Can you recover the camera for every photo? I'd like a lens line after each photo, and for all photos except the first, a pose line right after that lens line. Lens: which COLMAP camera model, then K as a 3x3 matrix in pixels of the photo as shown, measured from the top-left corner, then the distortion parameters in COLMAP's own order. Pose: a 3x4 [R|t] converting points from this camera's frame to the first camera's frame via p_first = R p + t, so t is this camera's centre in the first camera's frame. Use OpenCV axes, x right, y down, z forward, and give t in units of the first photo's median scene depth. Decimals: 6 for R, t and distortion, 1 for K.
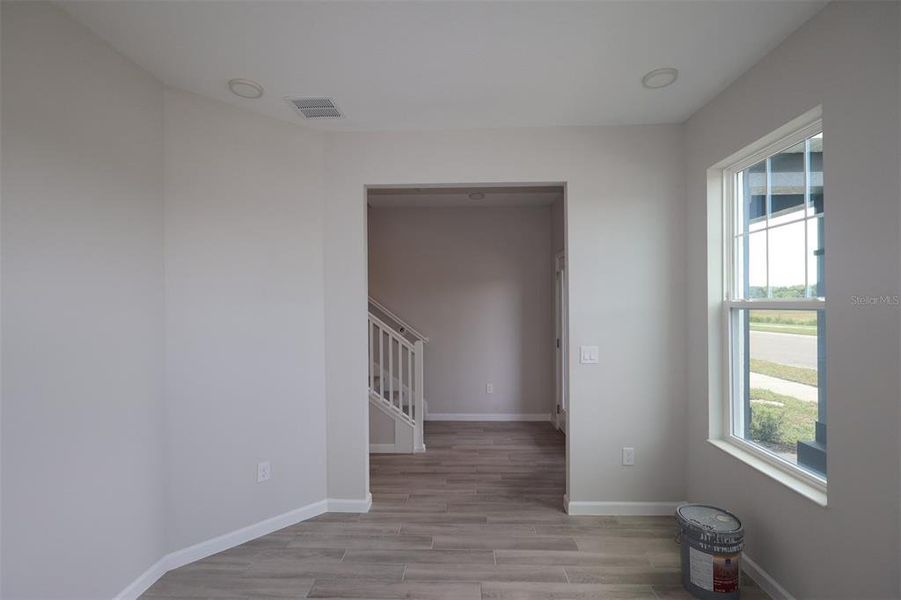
lens RADIAL K [[417.9, 0, 448.8], [0, 417.9, 297.6], [0, 0, 1]] dist [-0.008174, 0.002176]
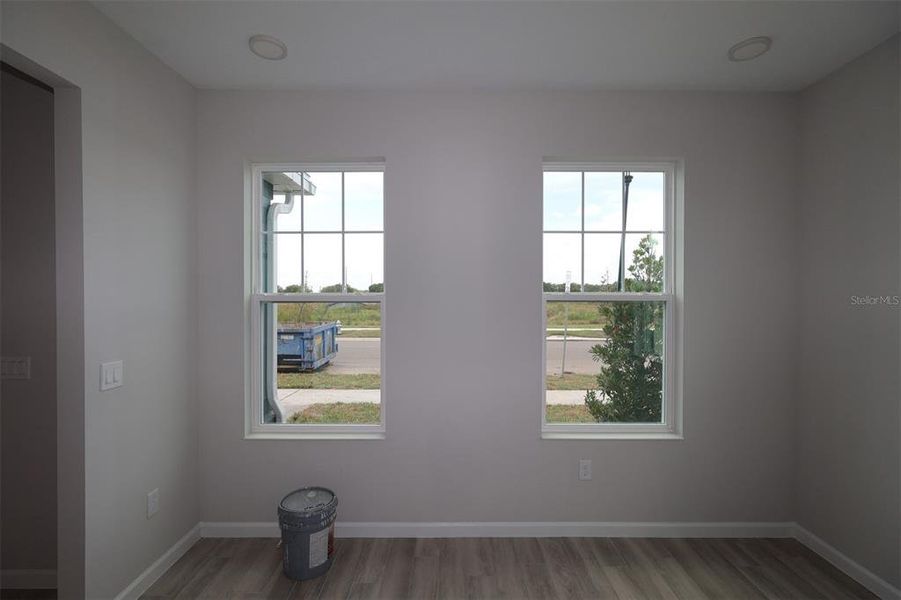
lens RADIAL K [[417.9, 0, 448.0], [0, 417.9, 306.8], [0, 0, 1]] dist [-0.008174, 0.002176]
pose [[-0.024913, -0.012803, 0.999608, -0.354203], [-0.013074, 0.999837, 0.012480, 0.019111], [-0.999604, -0.012758, -0.025076, 0.555368]]
